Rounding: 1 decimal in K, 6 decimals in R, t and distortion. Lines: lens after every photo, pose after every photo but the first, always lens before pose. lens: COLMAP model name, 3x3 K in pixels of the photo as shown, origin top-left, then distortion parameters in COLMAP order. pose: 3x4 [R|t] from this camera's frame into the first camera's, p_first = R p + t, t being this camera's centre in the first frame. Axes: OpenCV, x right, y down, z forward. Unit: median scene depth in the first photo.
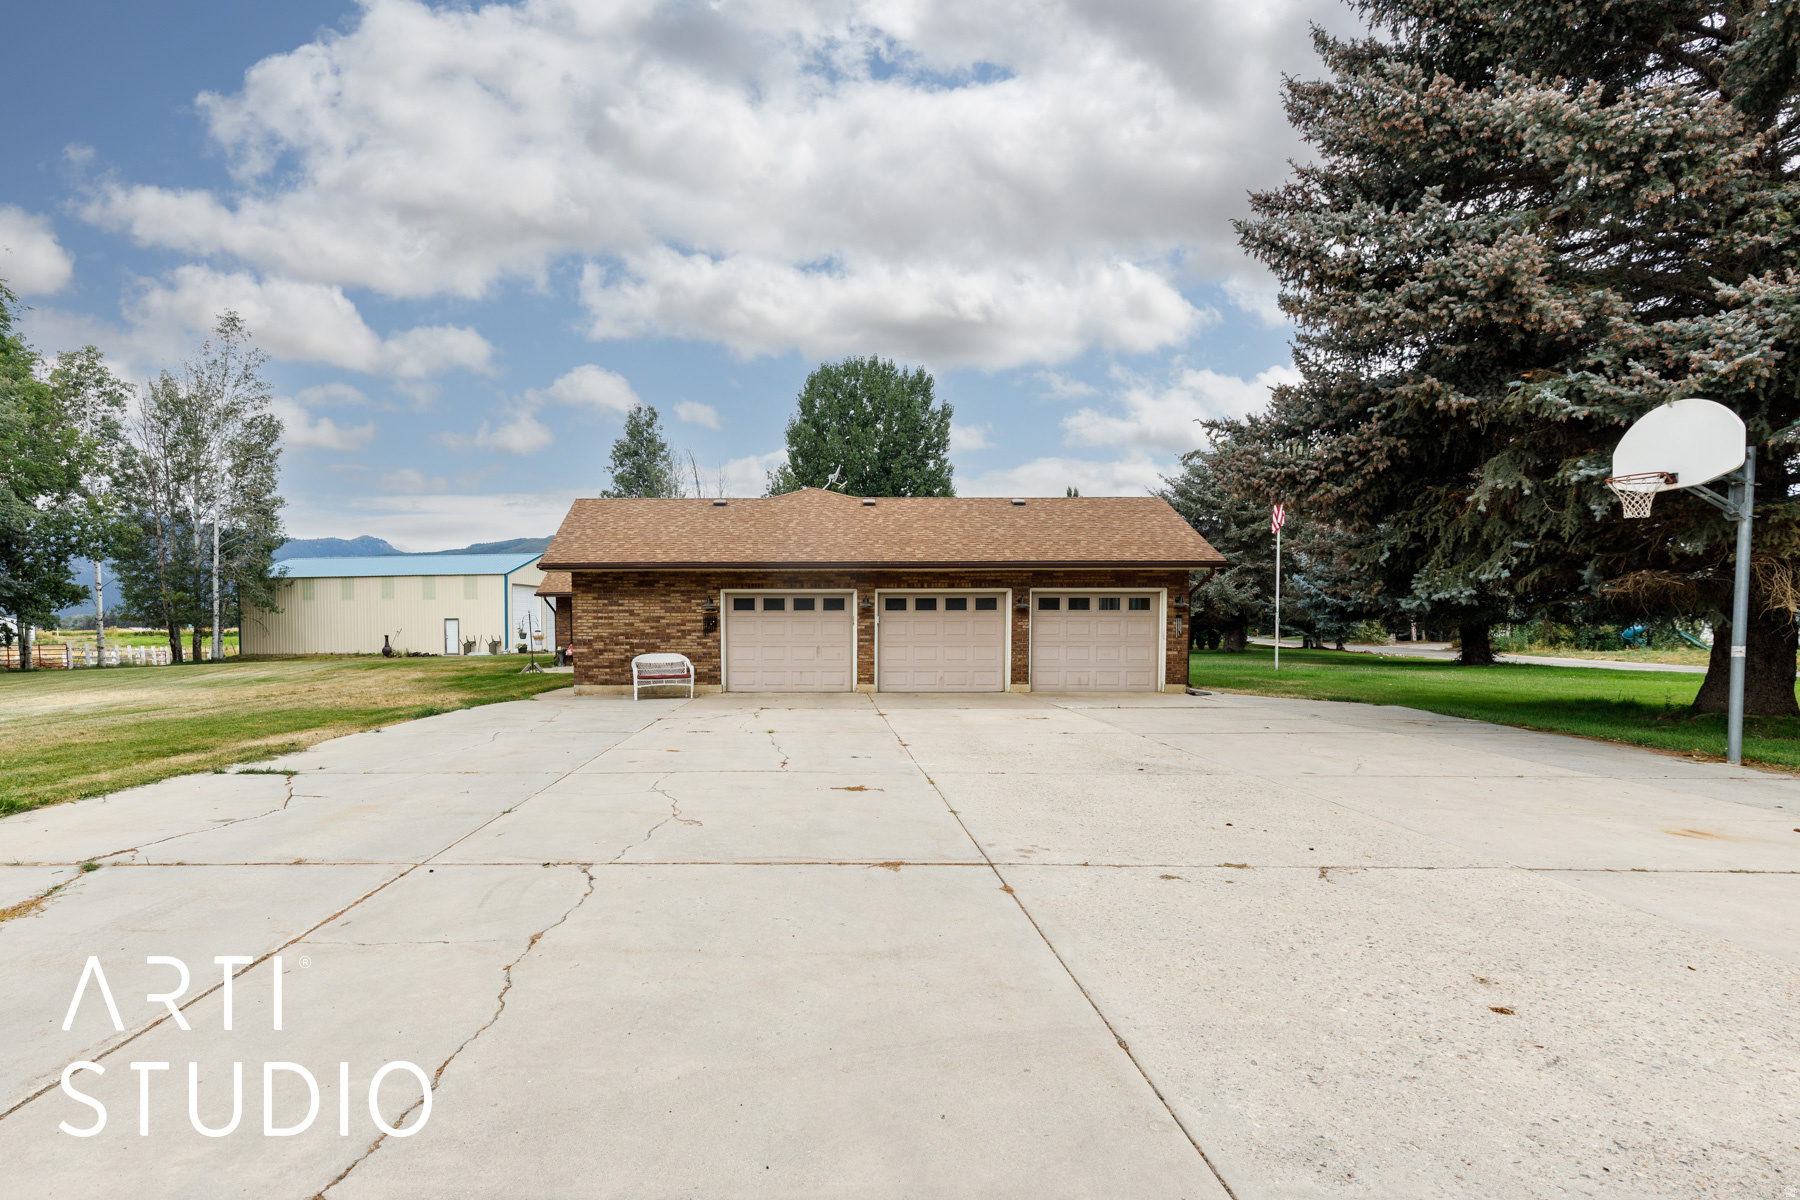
lens RADIAL K [[863.6, 0, 898.6], [0, 863.6, 658.4], [0, 0, 1]] dist [0.002284, 0.000149]
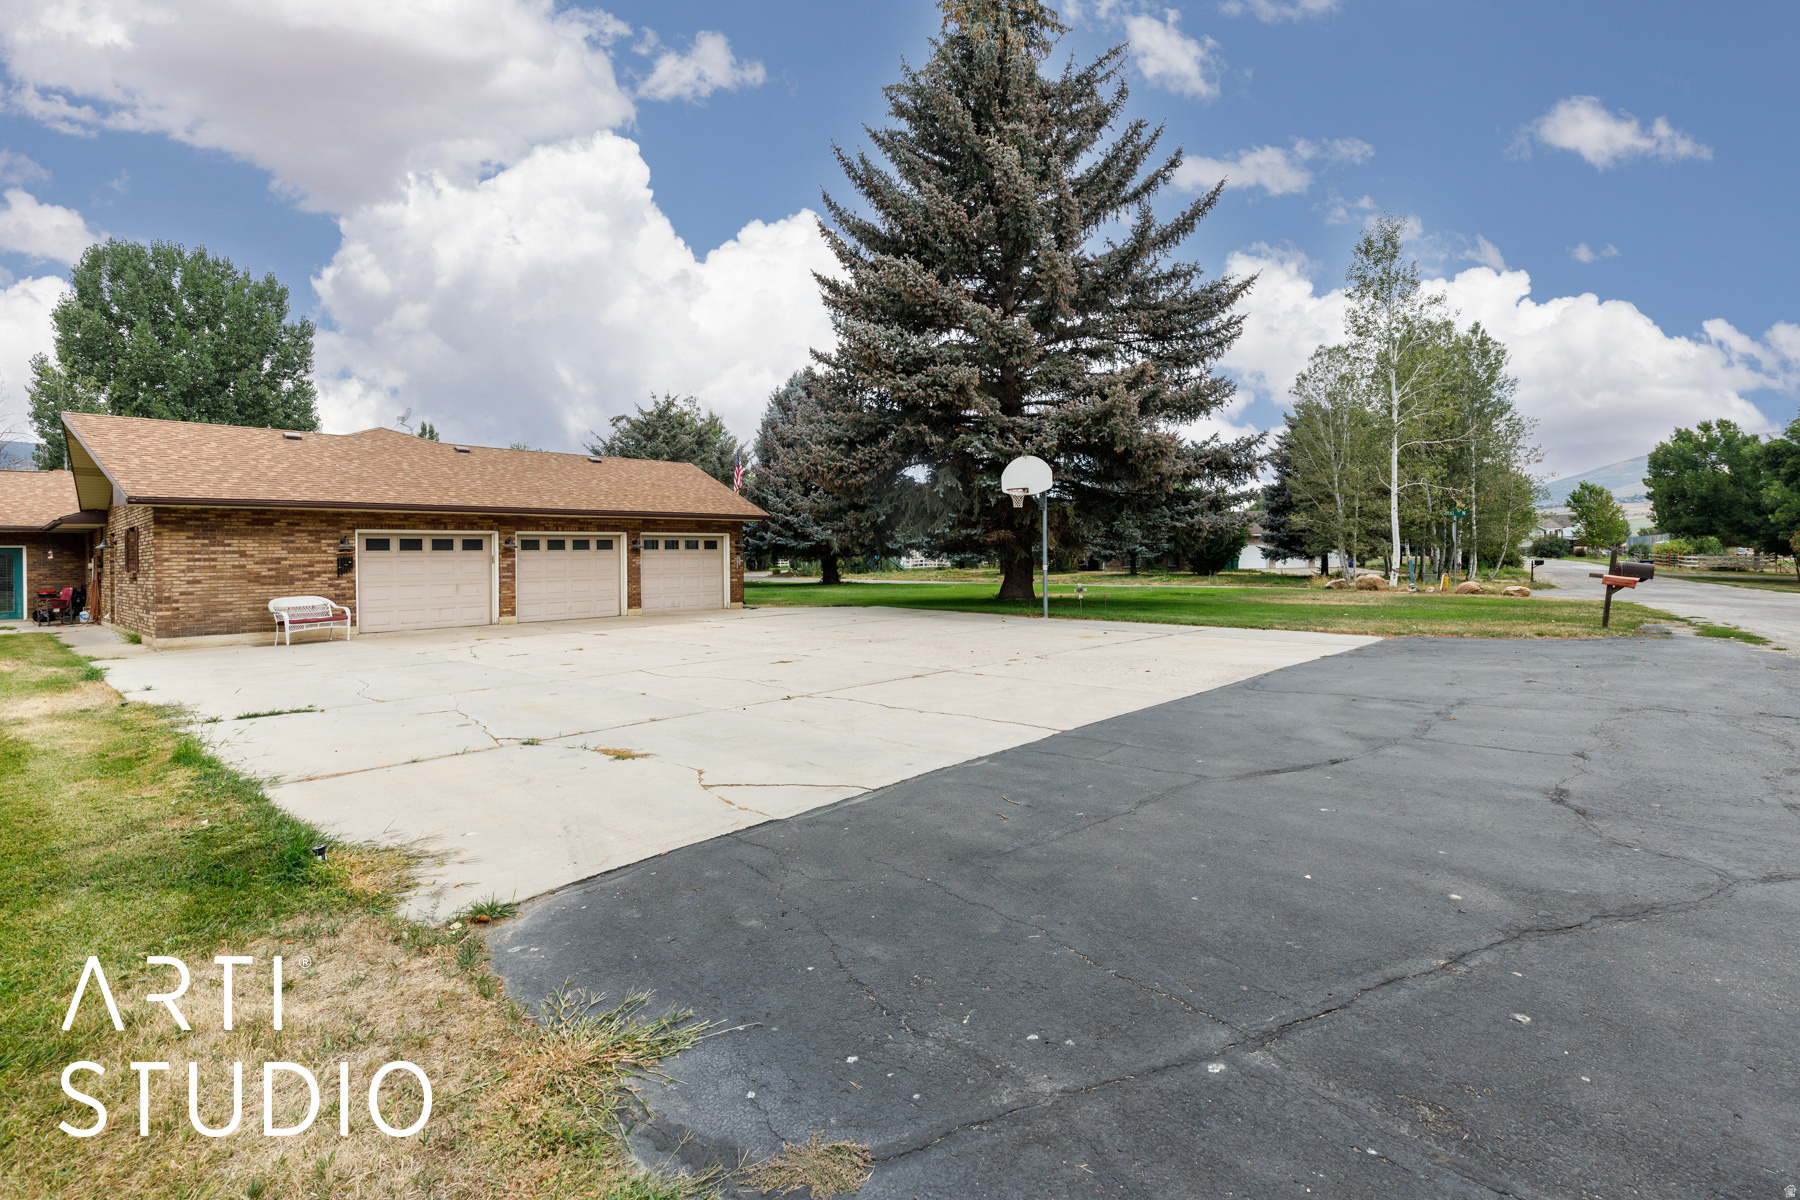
lens RADIAL K [[837.1, 0, 905.3], [0, 837.1, 550.1], [0, 0, 1]] dist [0.001814, 0.000285]
pose [[0.670739, -0.003396, 0.741686, -0.492929], [0.042213, 0.998543, -0.033603, 0.002410], [-0.740491, 0.053848, 0.669905, -0.108749]]
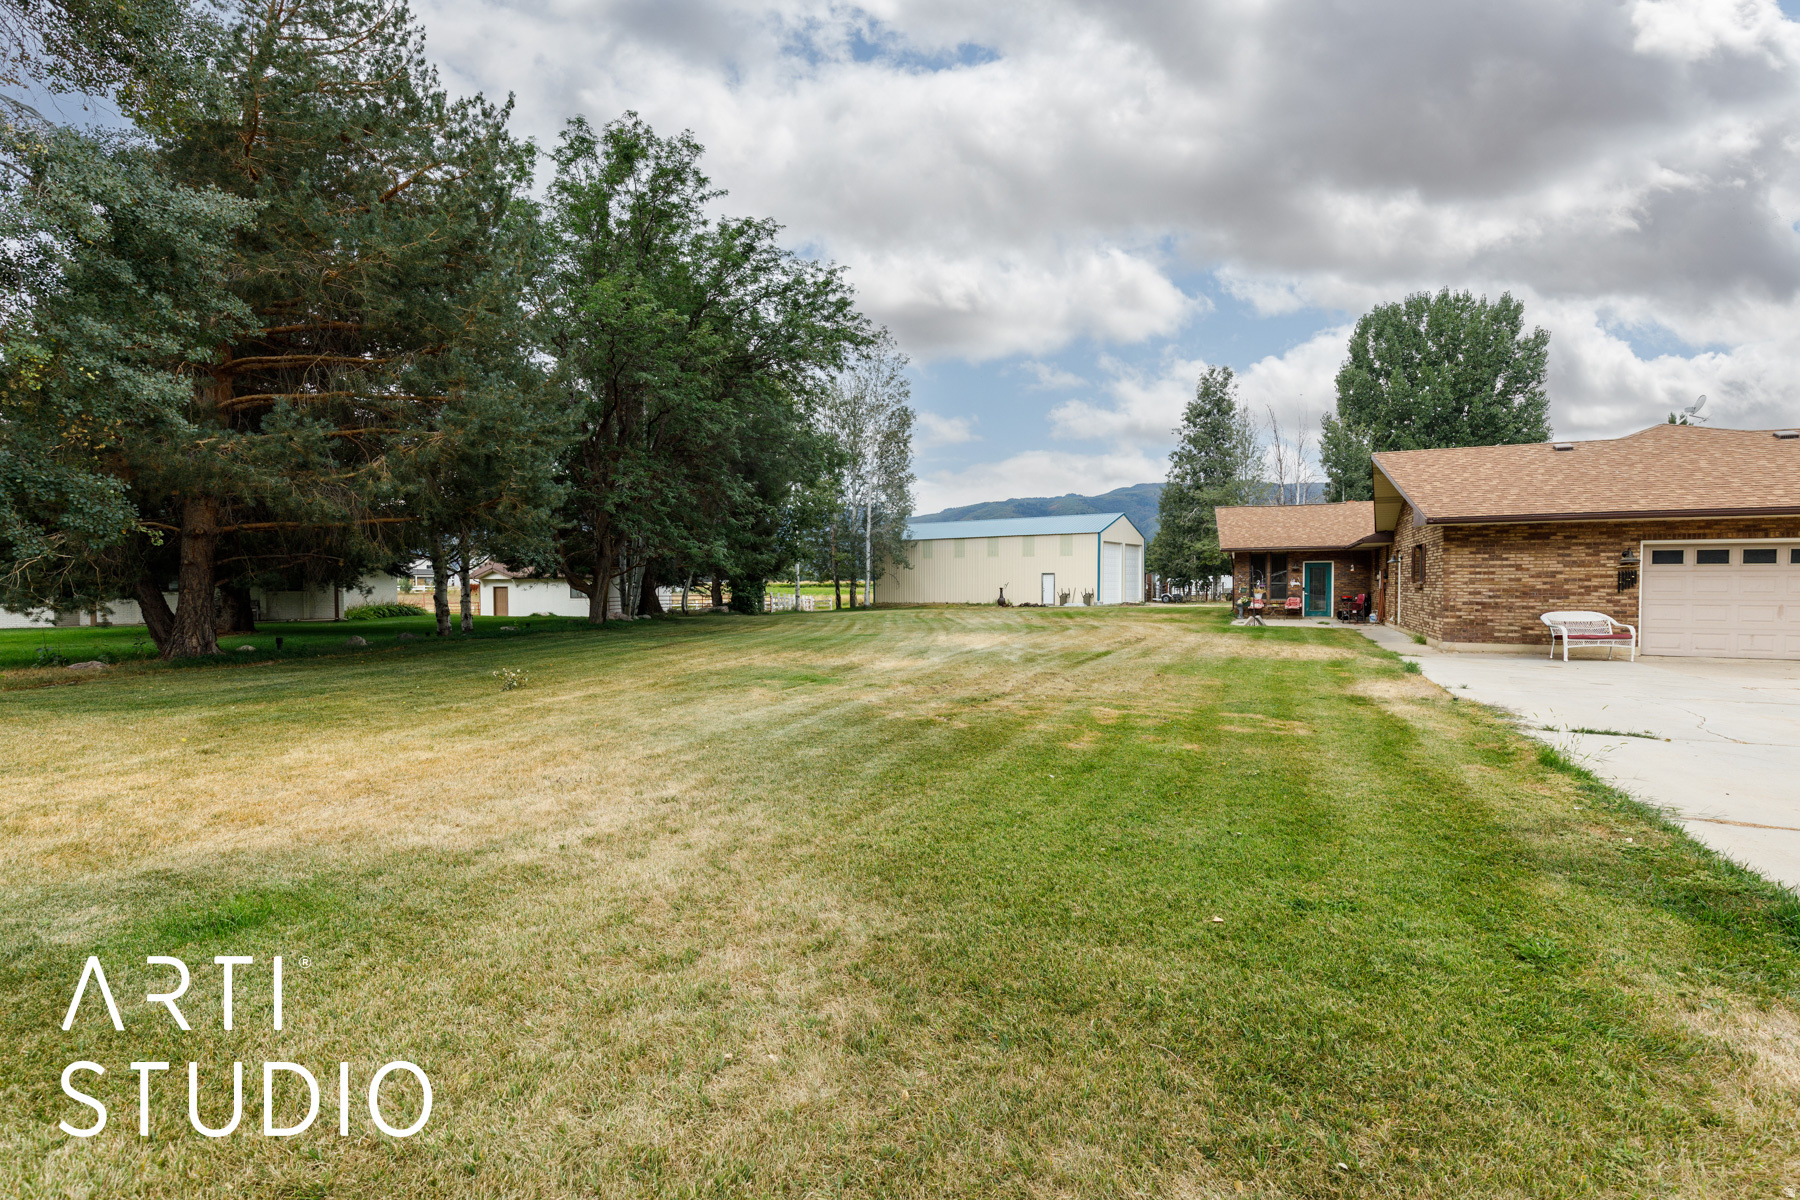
lens RADIAL K [[807.7, 0, 899.0], [0, 807.7, 605.9], [0, 0, 1]] dist [0.001571, 0.001139]
pose [[0.910531, 0.014026, -0.413202, -0.557192], [-0.015573, 0.999879, -0.000375, 0.000051], [0.413147, 0.006776, 0.910639, -0.086198]]
